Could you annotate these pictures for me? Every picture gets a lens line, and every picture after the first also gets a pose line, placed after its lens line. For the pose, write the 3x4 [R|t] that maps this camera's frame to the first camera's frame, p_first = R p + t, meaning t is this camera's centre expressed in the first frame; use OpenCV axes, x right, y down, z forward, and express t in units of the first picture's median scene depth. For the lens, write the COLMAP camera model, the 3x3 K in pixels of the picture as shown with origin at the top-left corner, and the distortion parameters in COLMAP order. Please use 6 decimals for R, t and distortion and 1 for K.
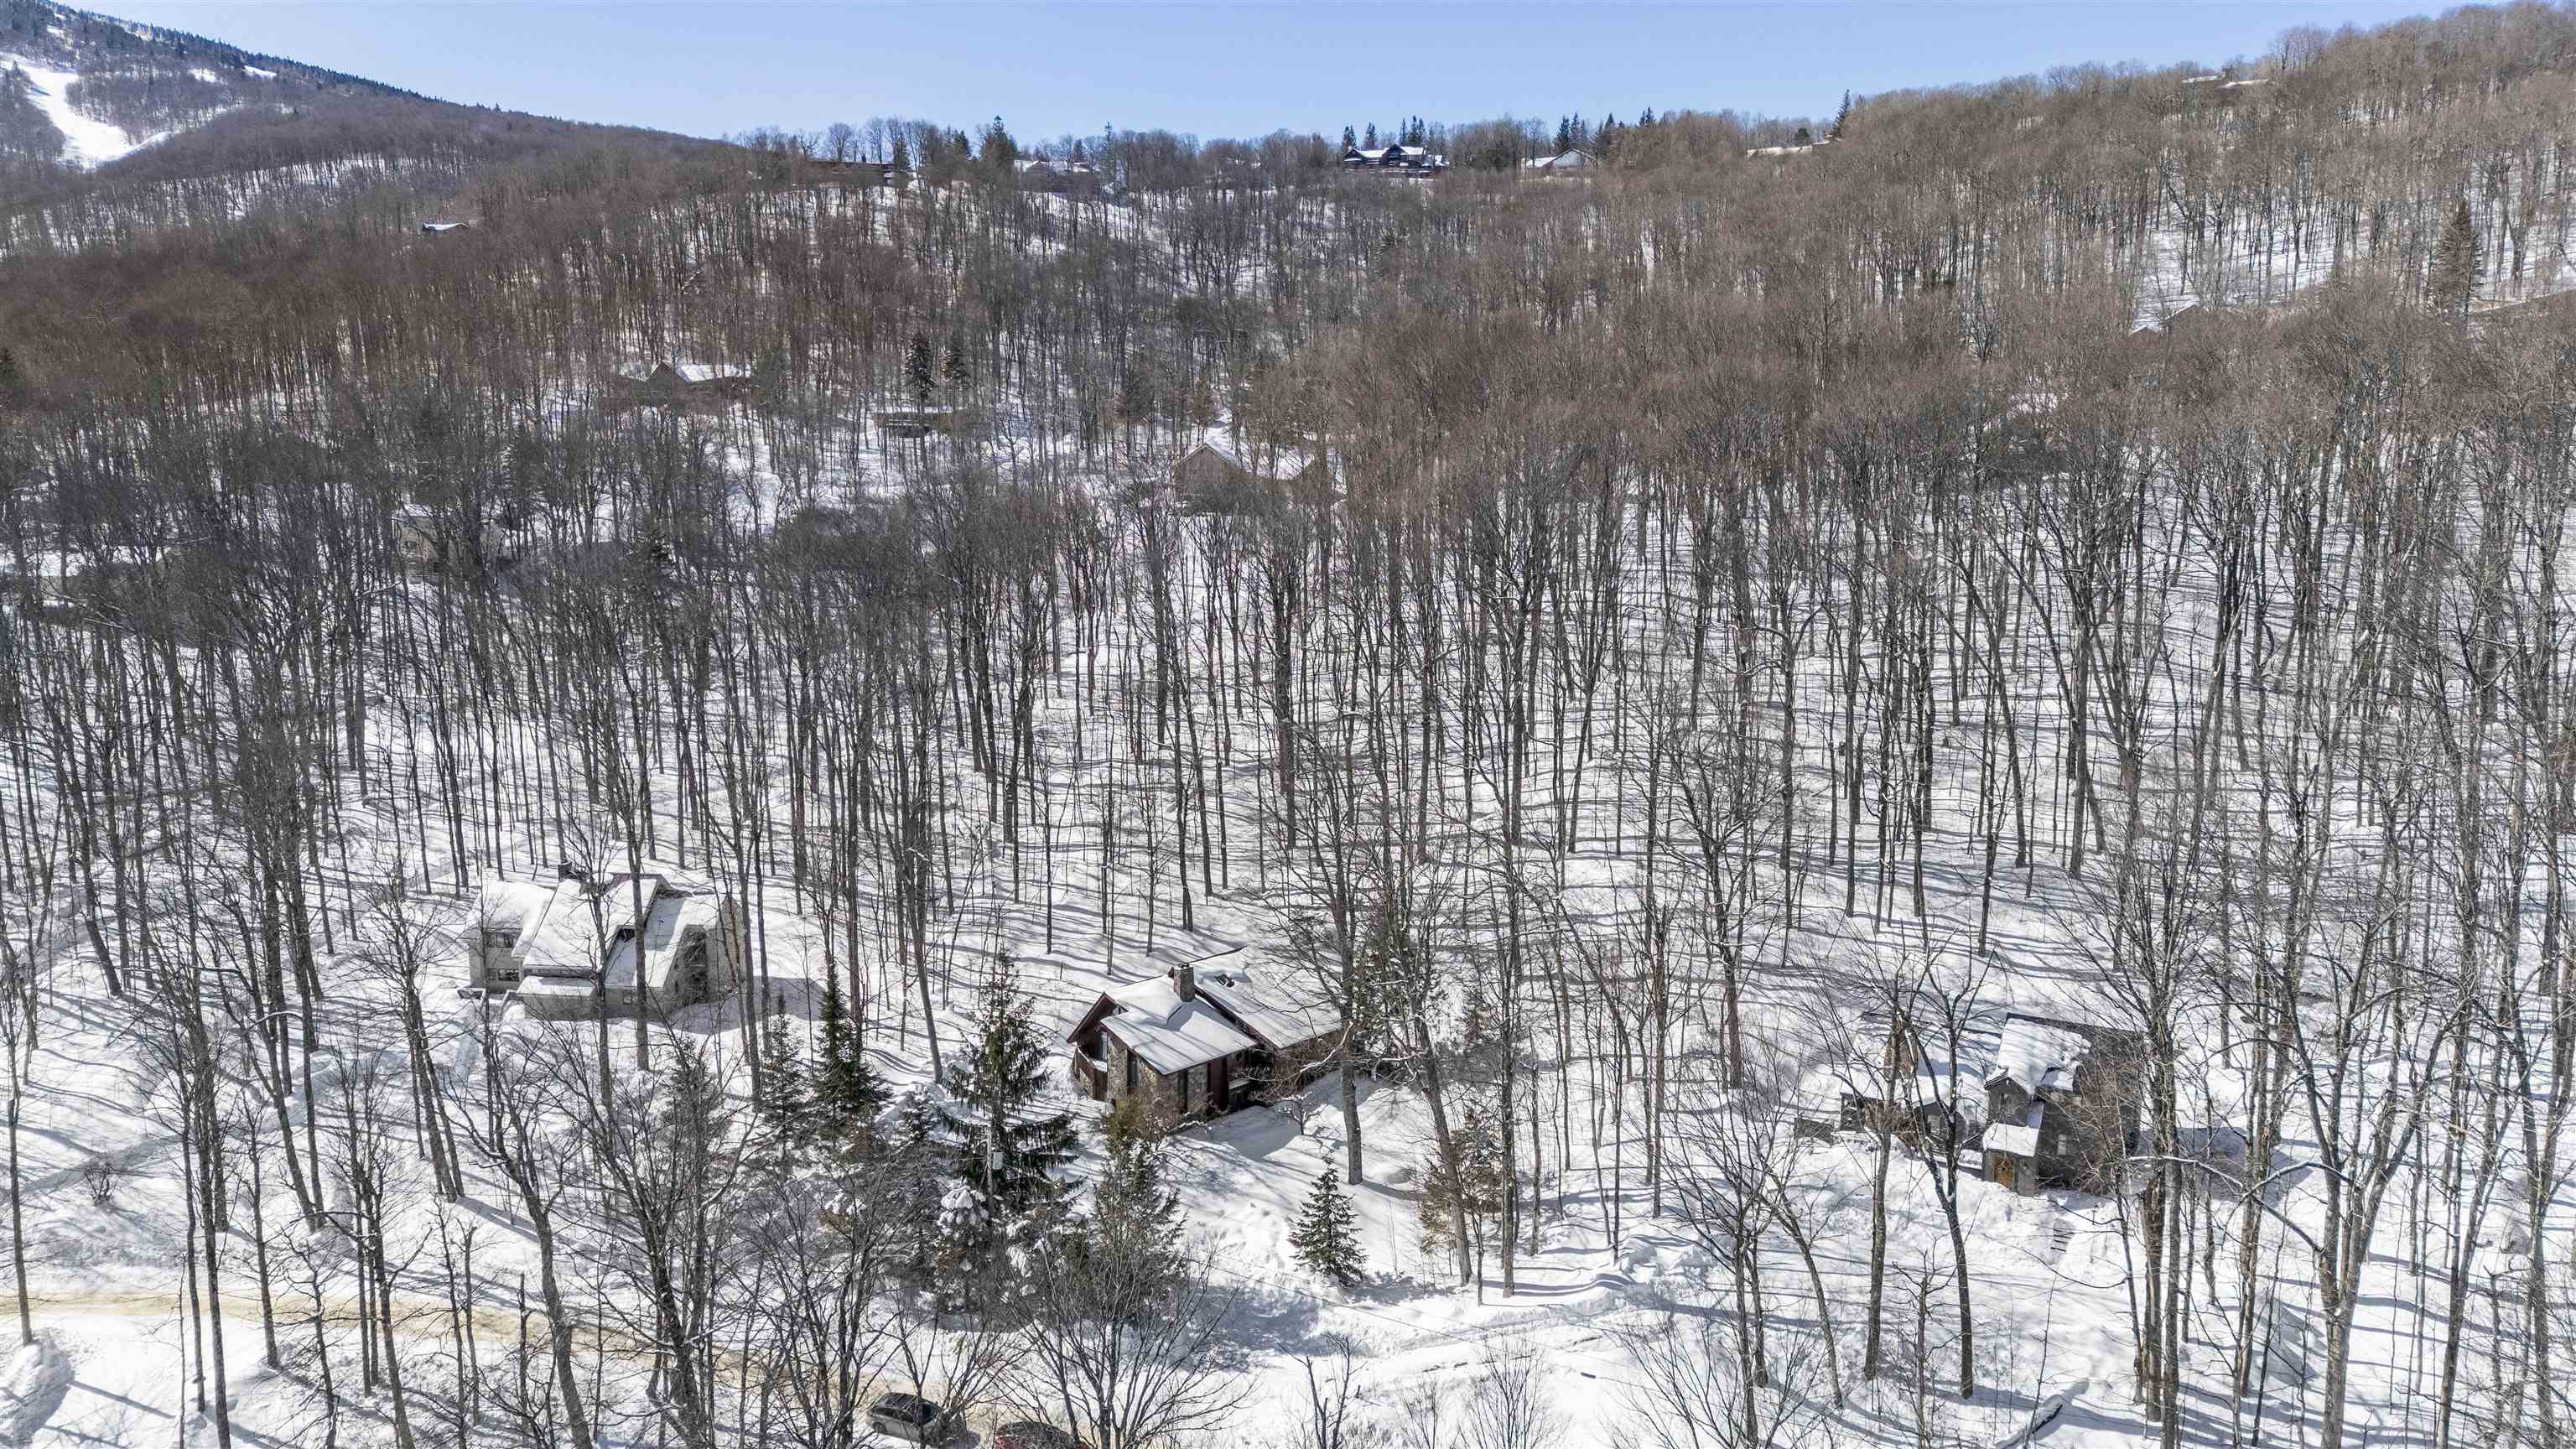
lens RADIAL K [[1887.2, 0, 1288.0], [0, 1887.2, 724.5], [0, 0, 1]] dist [0.068401, -0.055666]
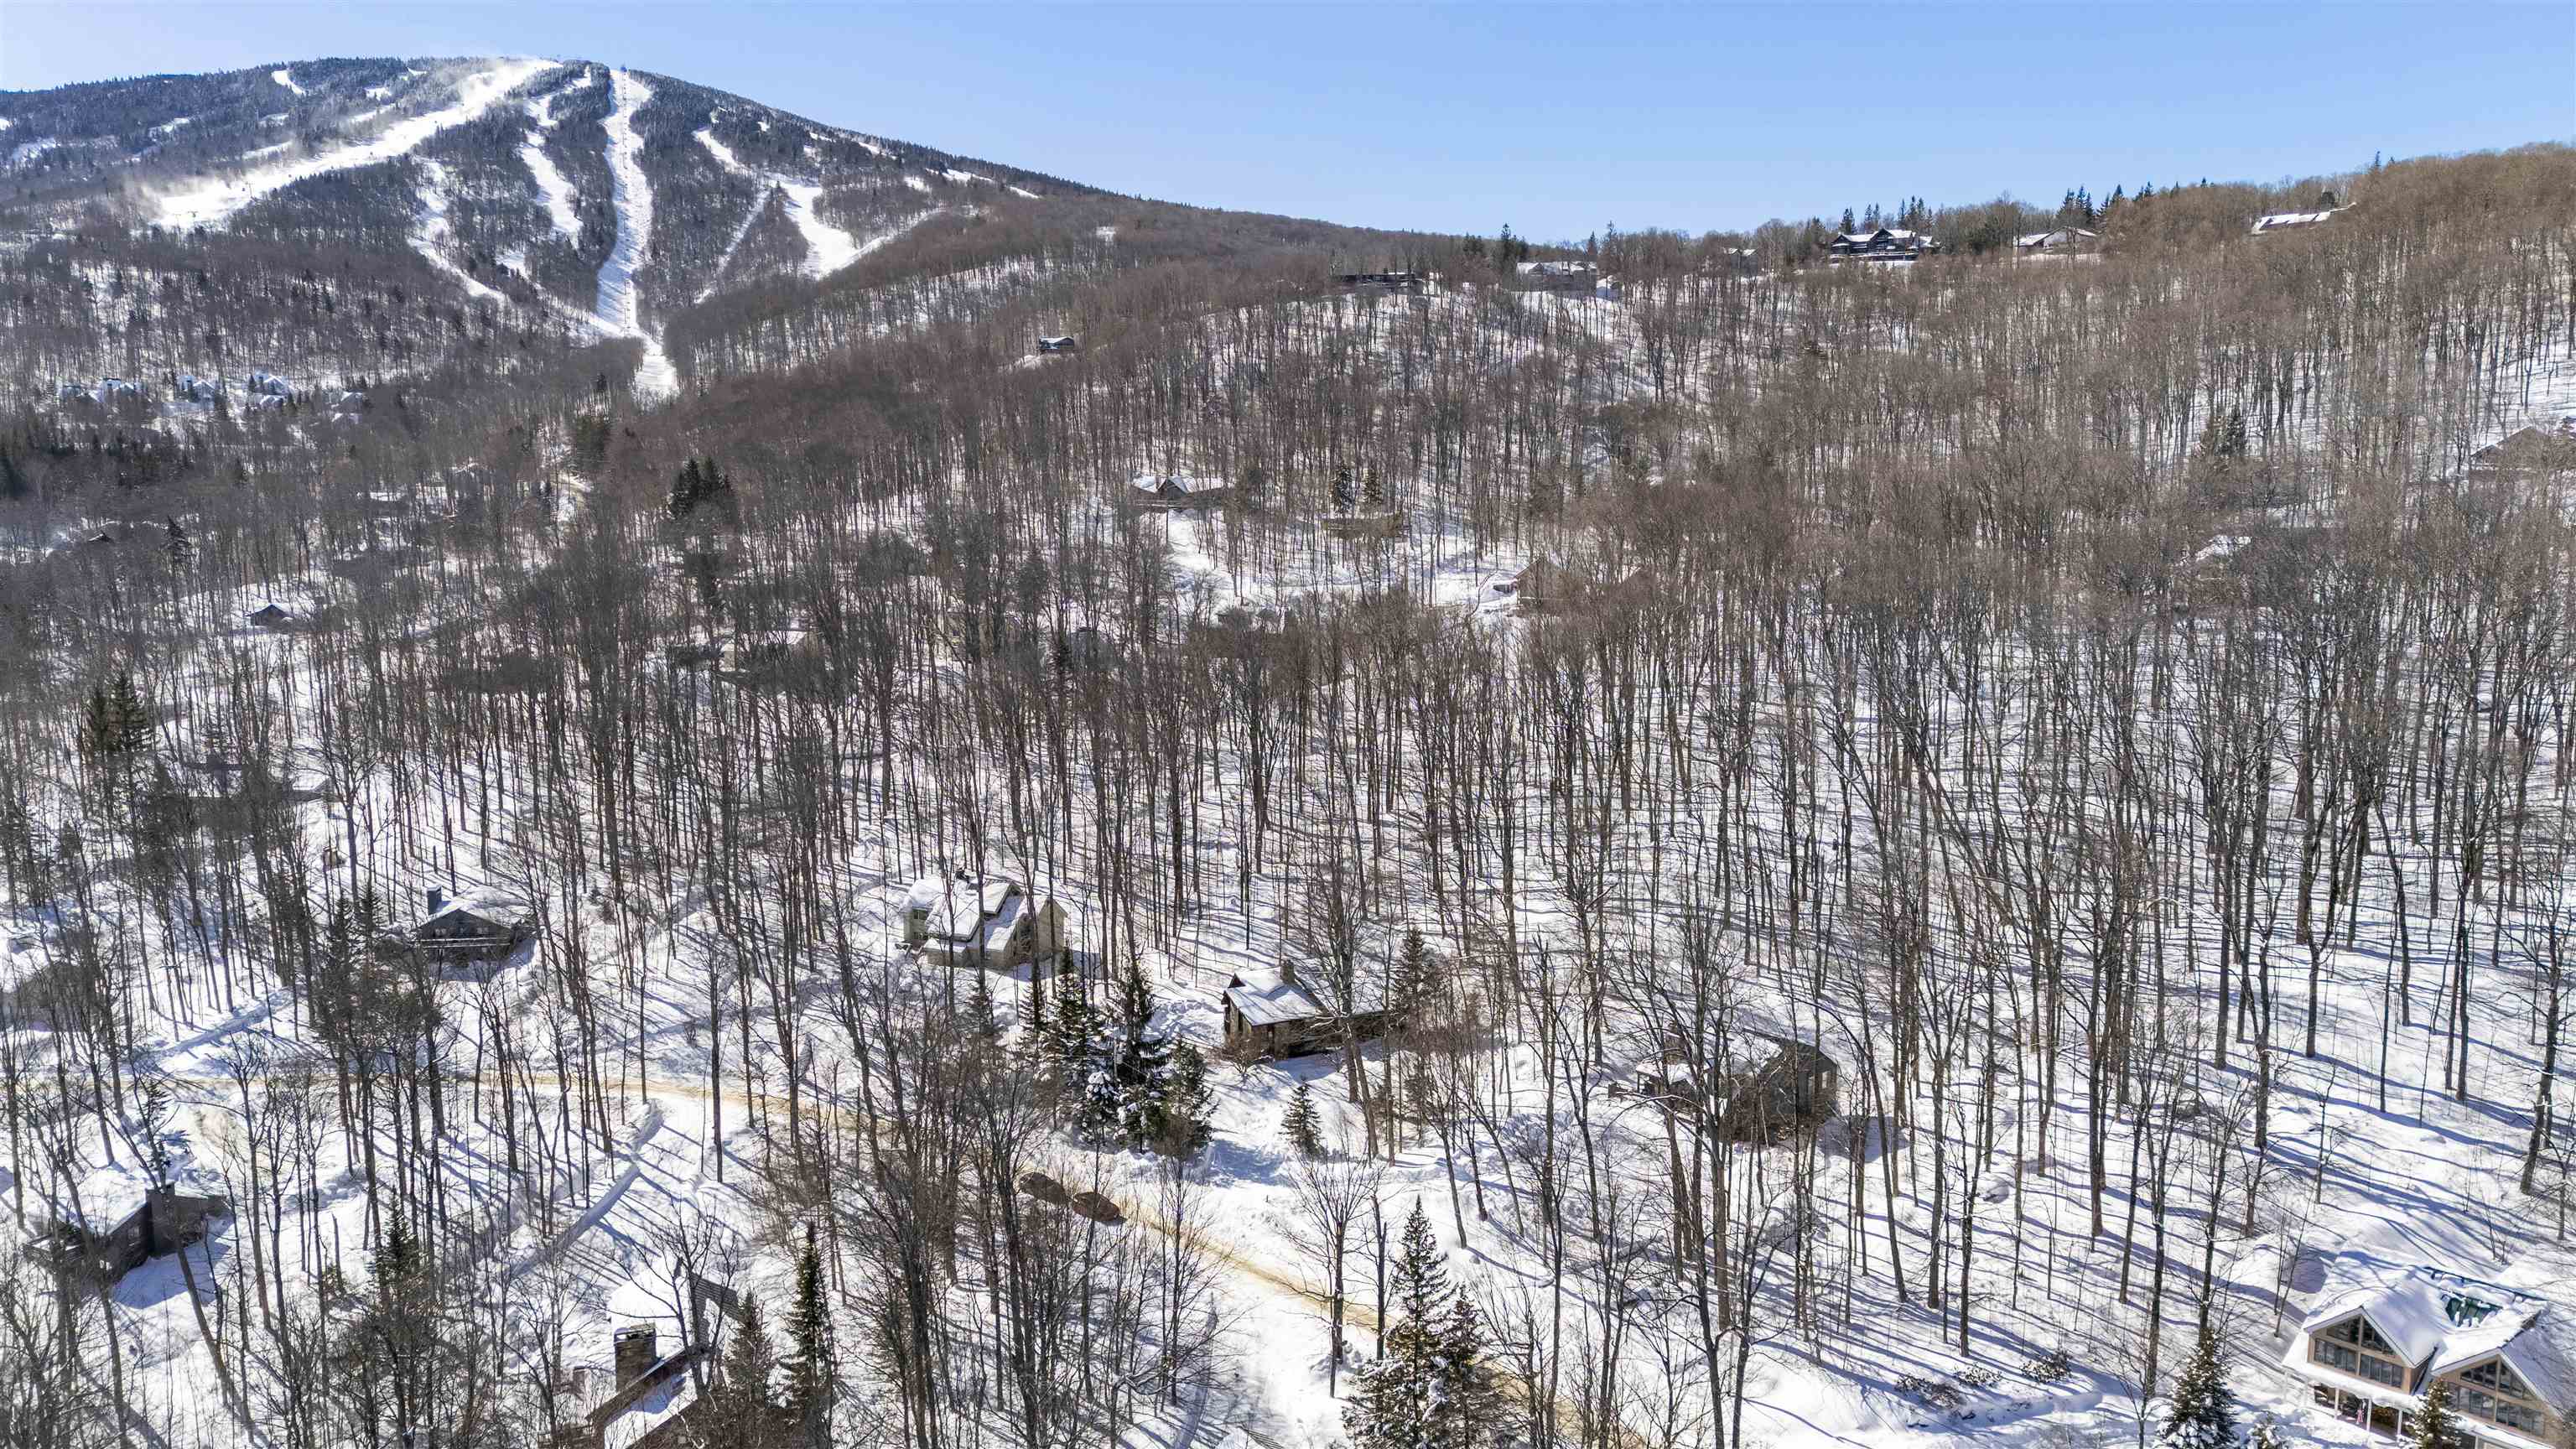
lens RADIAL K [[1887.2, 0, 1288.0], [0, 1887.2, 724.5], [0, 0, 1]] dist [0.068401, -0.055666]
pose [[0.949756, 0.037481, -0.310739, 0.083192], [-0.041954, 0.999090, -0.007723, -0.010945], [0.310167, 0.020372, 0.950464, -0.096276]]
